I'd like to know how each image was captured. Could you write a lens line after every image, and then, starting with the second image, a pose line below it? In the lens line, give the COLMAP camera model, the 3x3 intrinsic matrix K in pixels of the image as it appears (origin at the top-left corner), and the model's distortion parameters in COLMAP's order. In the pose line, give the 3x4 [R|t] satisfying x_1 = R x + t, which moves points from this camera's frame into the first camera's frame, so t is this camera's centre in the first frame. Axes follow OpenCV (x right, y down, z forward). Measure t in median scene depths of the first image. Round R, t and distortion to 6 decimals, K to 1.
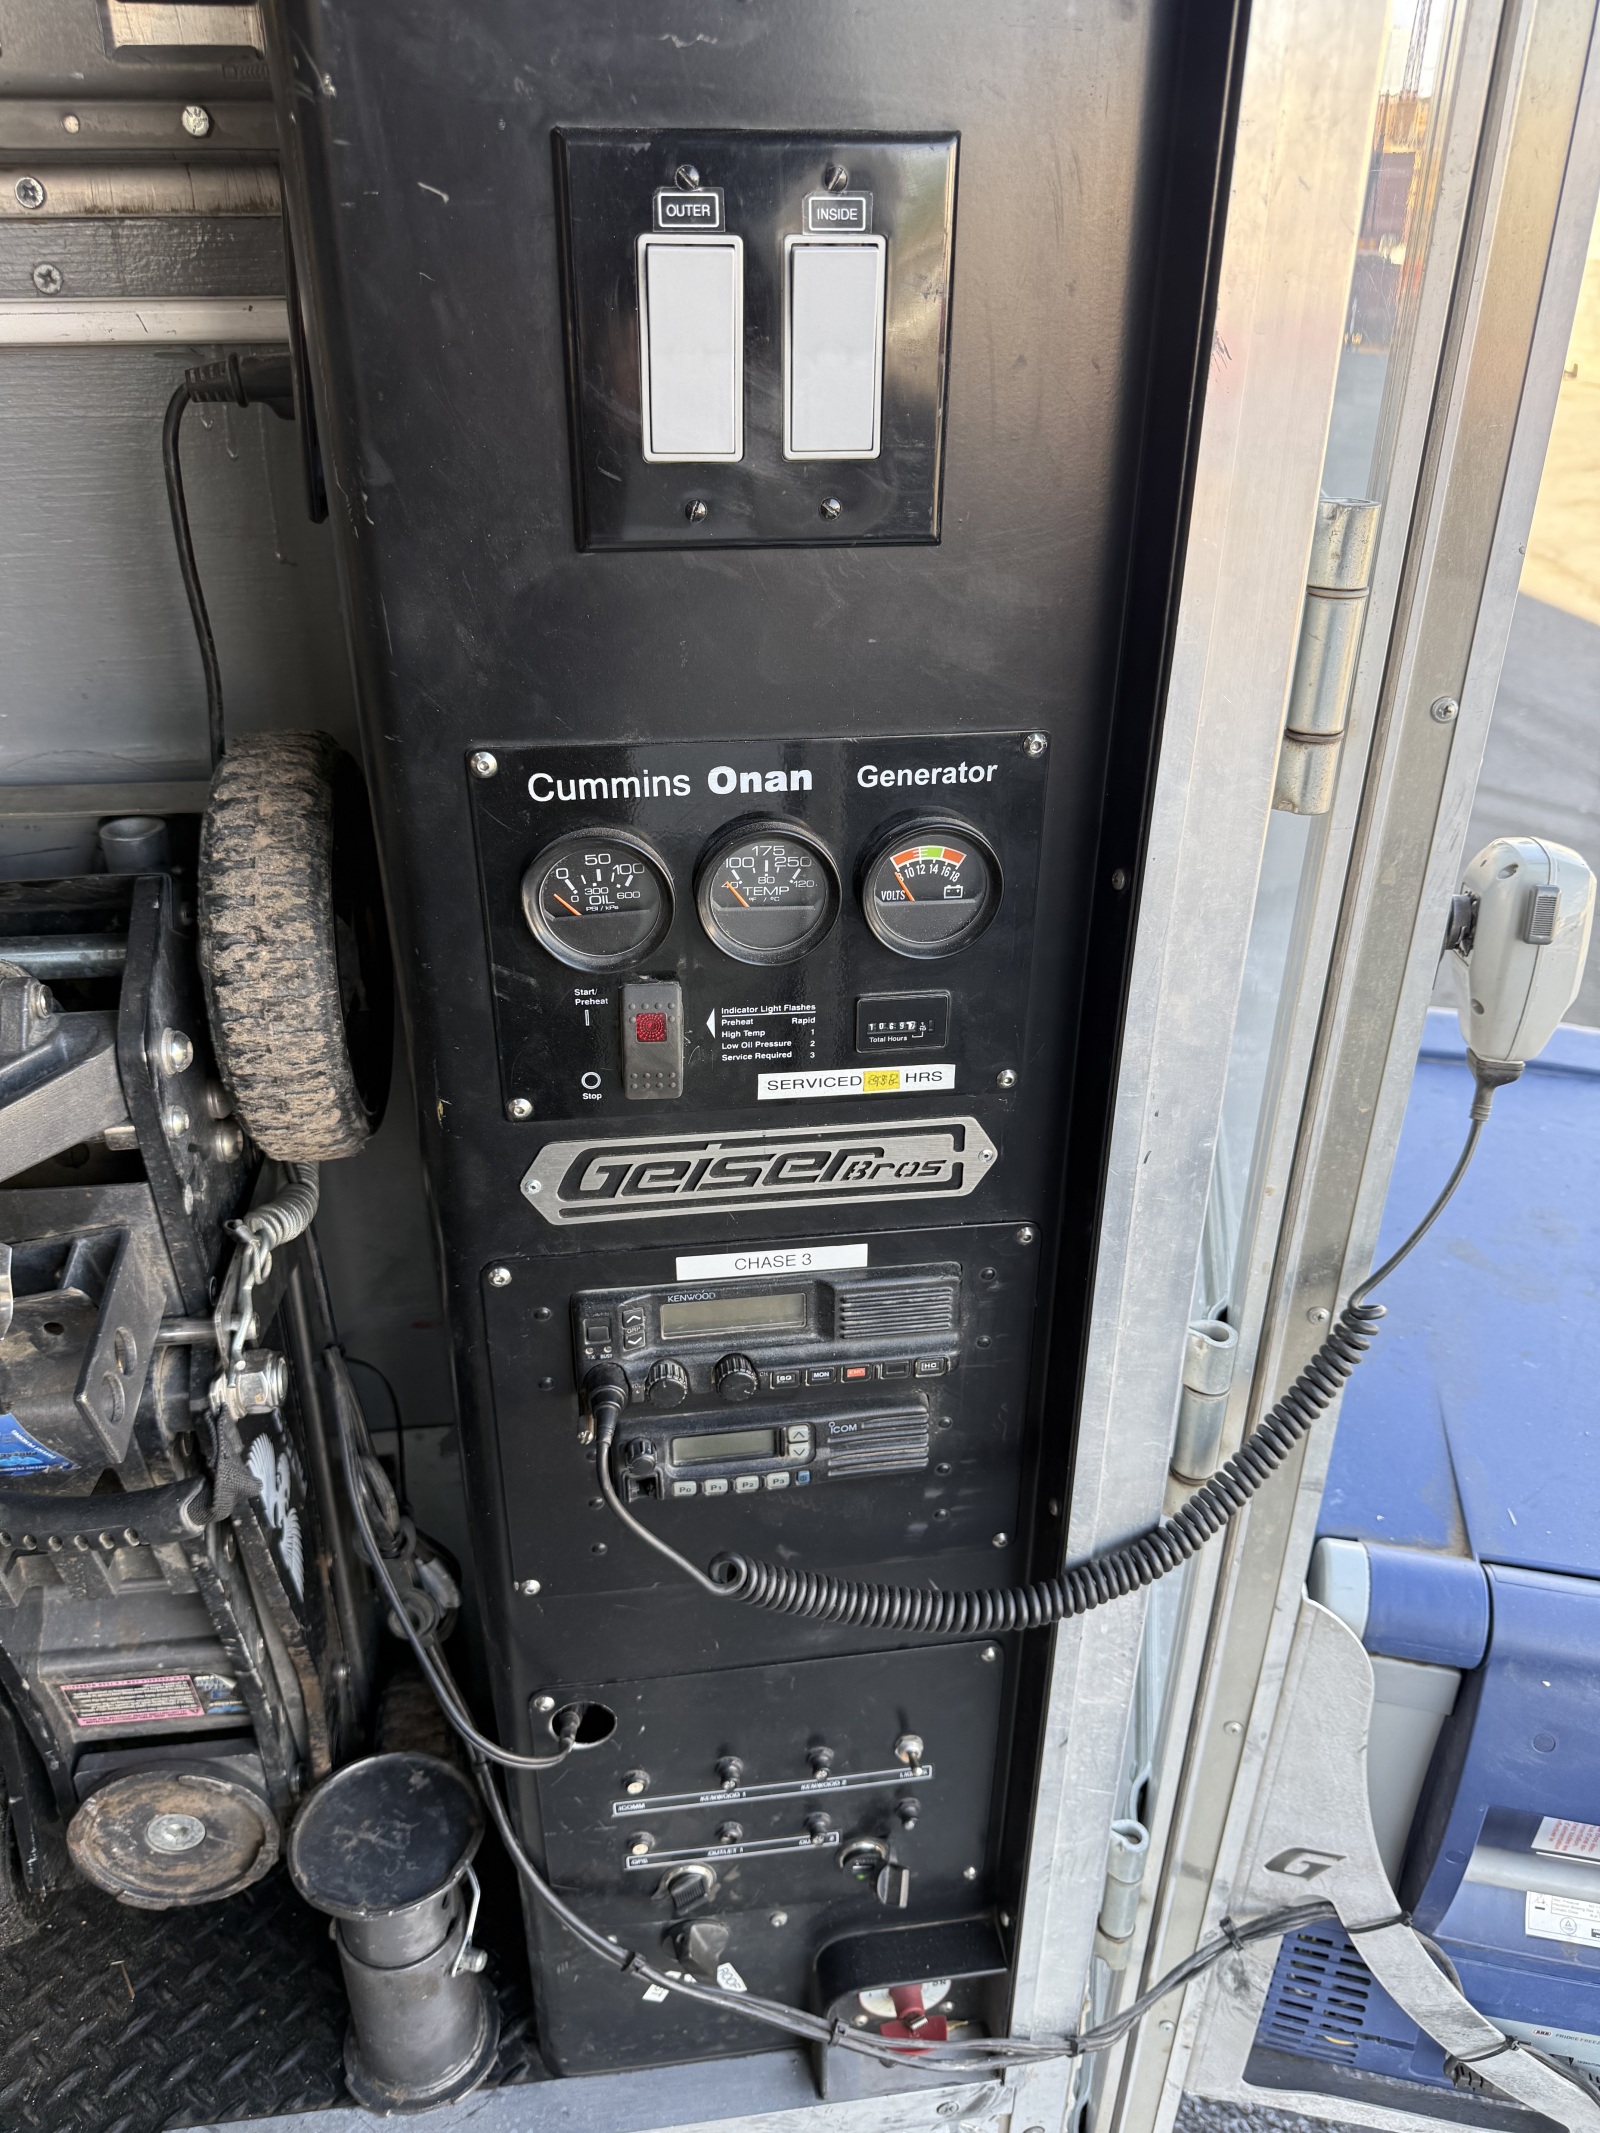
lens RADIAL K [[1511.1, 0, 800.0], [0, 1511.1, 1066.5], [0, 0, 1]] dist [0.063067, -0.084424]
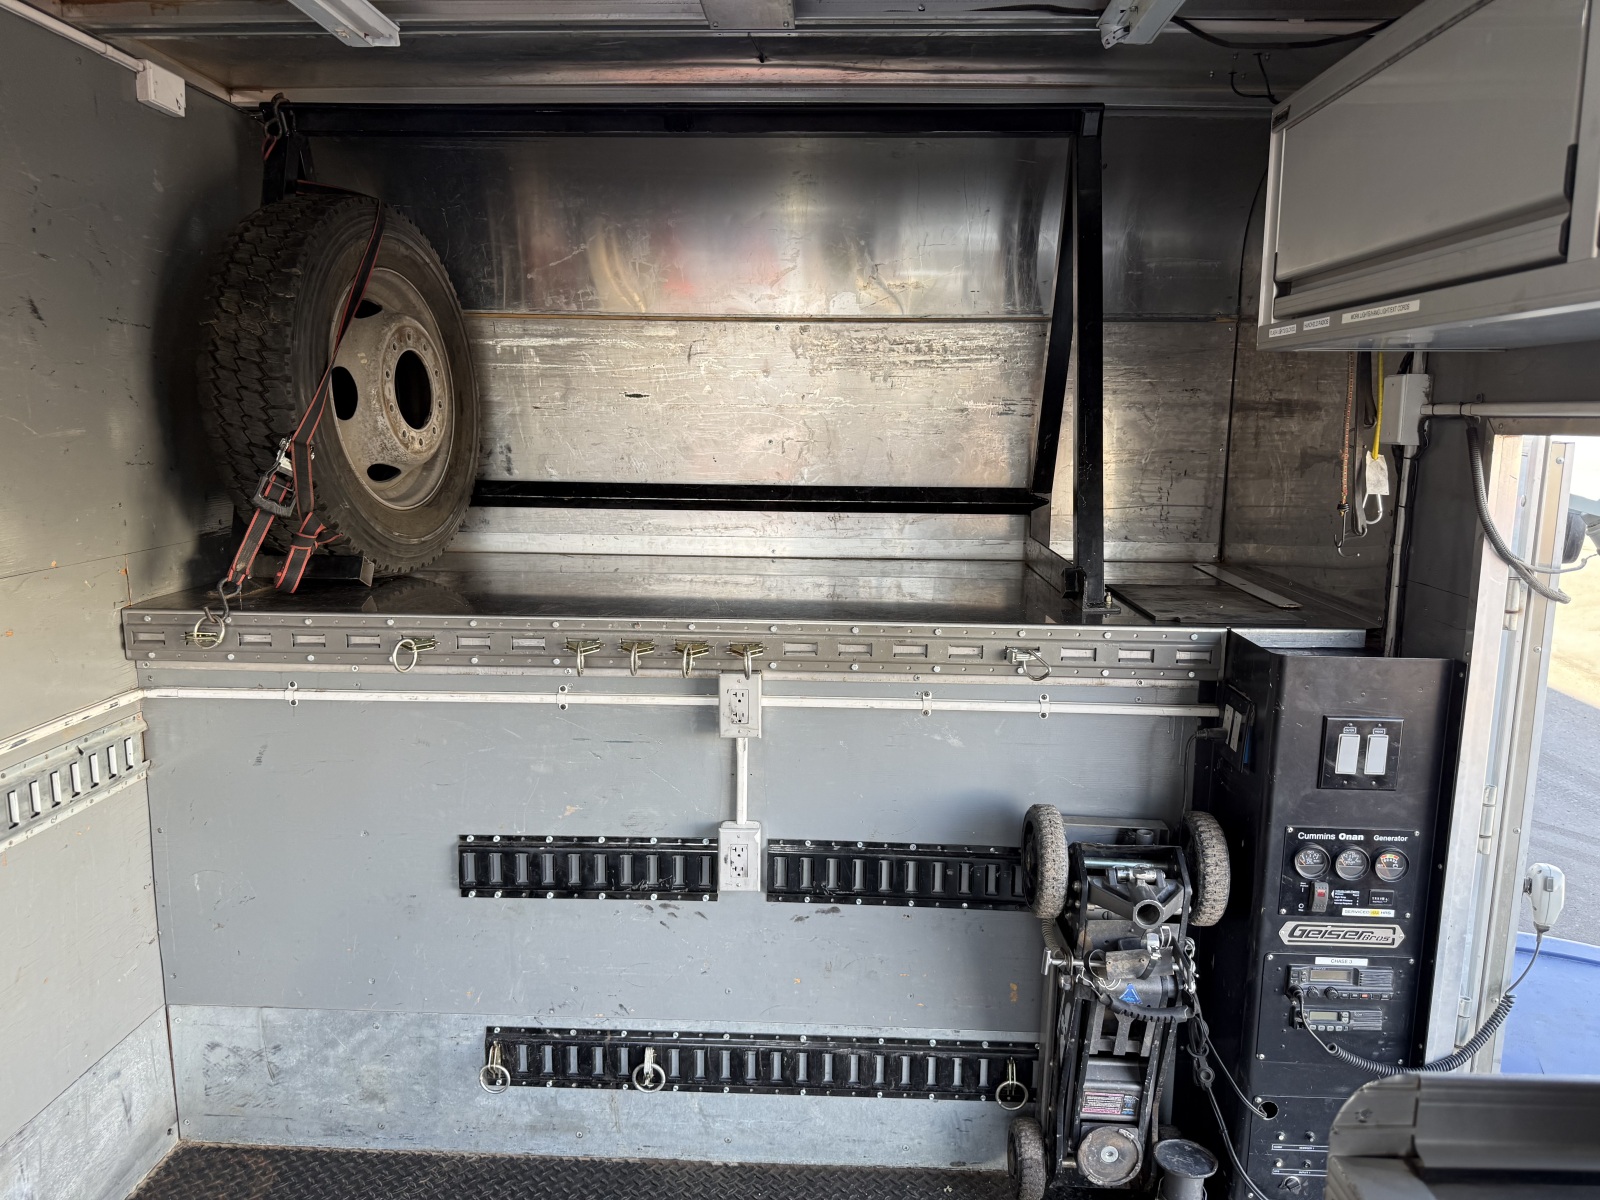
lens RADIAL K [[1149.8, 0, 779.0], [0, 1149.8, 592.8], [0, 0, 1]] dist [-0.000794, -0.011555]
pose [[0.983469, 0.037665, -0.177119, -0.979118], [-0.093478, 0.943321, -0.318446, 0.321302], [0.155085, 0.329738, 0.931247, -2.323518]]
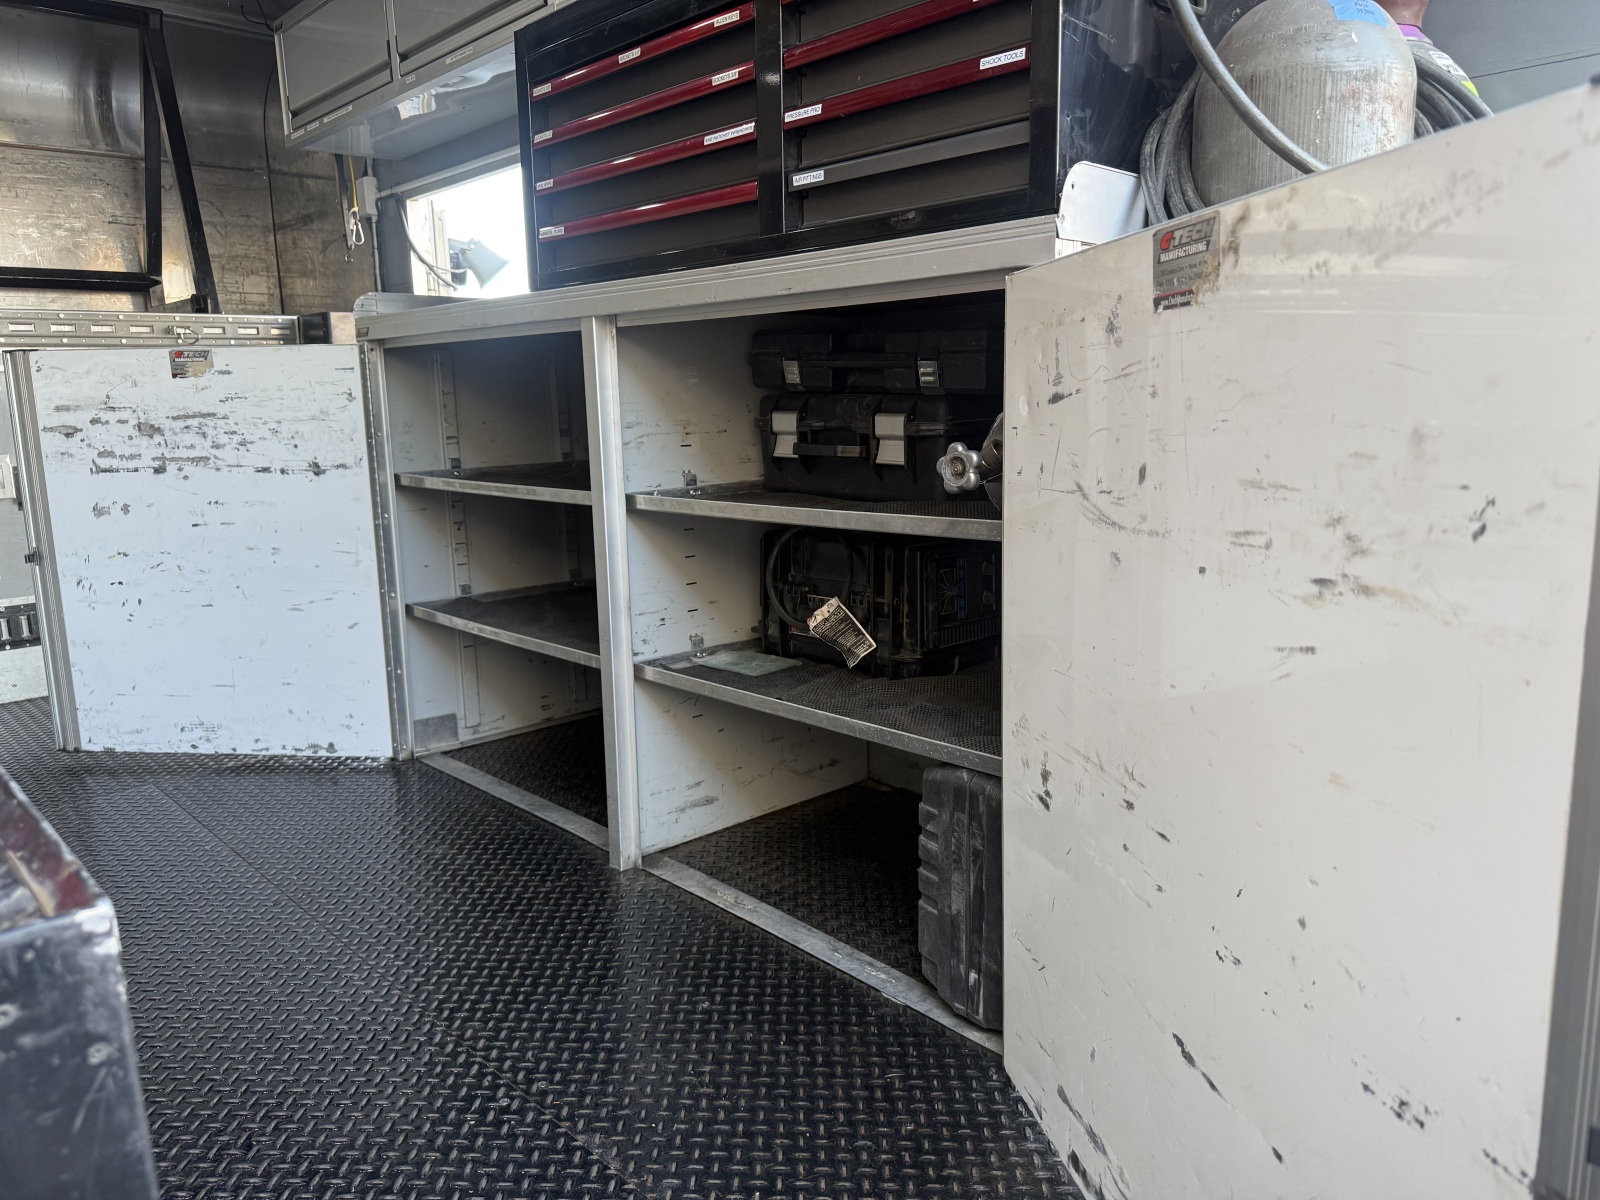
lens RADIAL K [[1133.5, 0, 800.0], [0, 1133.5, 600.0], [0, 0, 1]] dist [0.063067, -0.084424]
pose [[0.812532, -0.125763, 0.569189, -1.825239], [0.296050, 0.930174, -0.217096, 2.924706], [-0.502142, 0.344906, 0.793028, -4.786771]]
